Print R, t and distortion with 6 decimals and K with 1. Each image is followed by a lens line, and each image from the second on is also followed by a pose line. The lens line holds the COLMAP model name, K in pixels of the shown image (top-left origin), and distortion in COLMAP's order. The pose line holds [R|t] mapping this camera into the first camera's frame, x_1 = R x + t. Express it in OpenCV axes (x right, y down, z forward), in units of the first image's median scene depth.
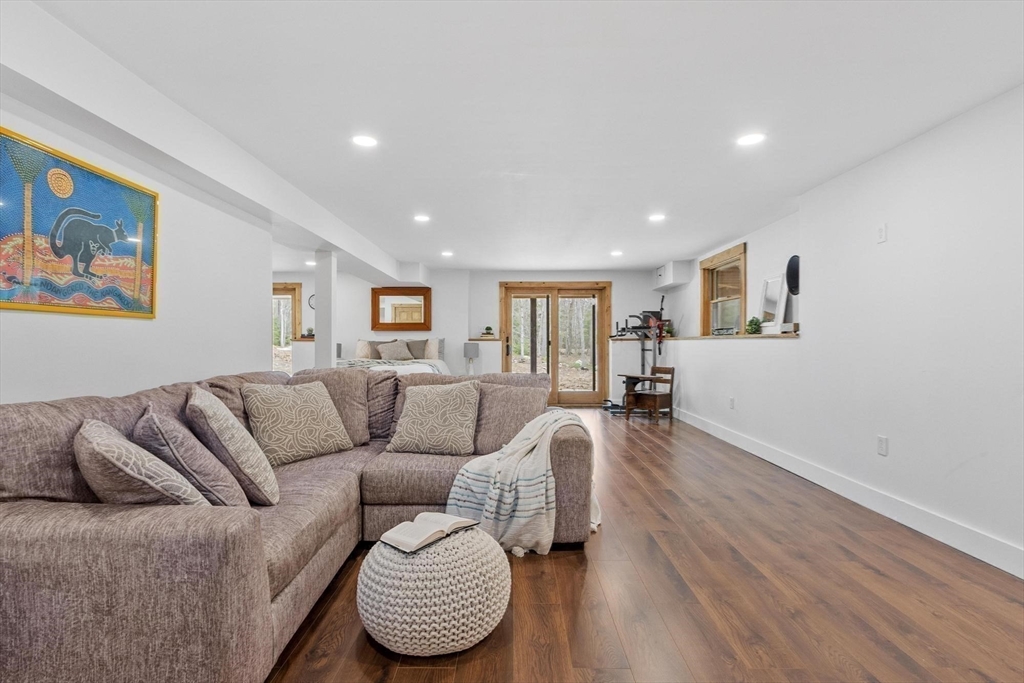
lens RADIAL K [[466.1, 0, 515.6], [0, 466.1, 345.7], [0, 0, 1]] dist [0.010458, 0.000101]
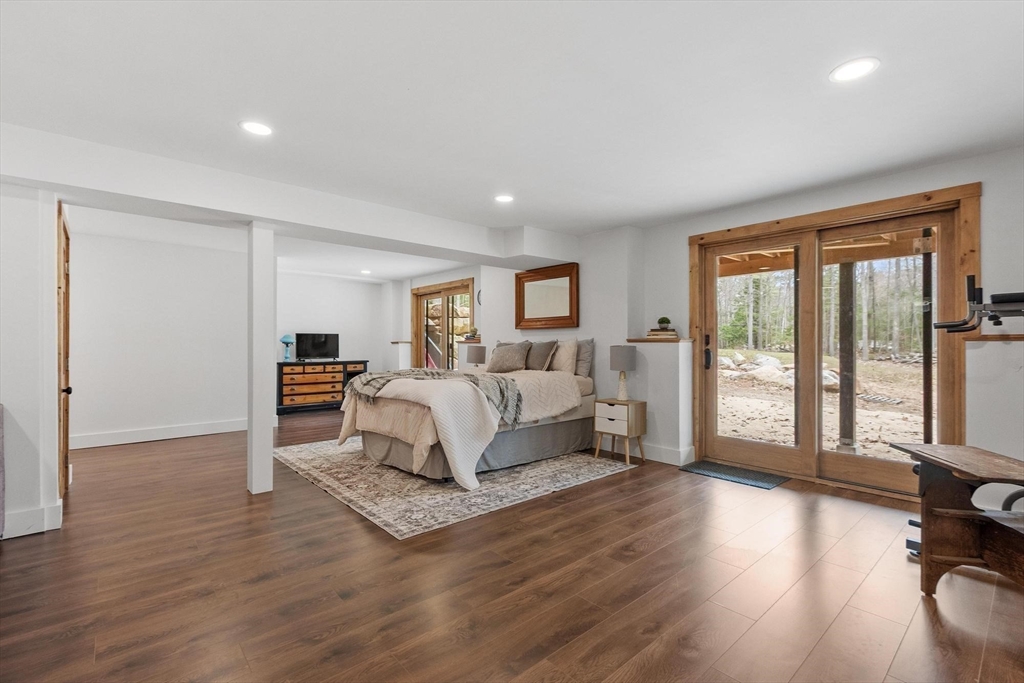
lens RADIAL K [[452.2, 0, 508.7], [0, 452.2, 336.7], [0, 0, 1]] dist [0.003539, 0.000233]
pose [[0.653226, -0.010791, -0.757086, 0.241925], [-0.003312, 0.999848, -0.017108, -0.007059], [0.757156, 0.013683, 0.653091, 0.495945]]
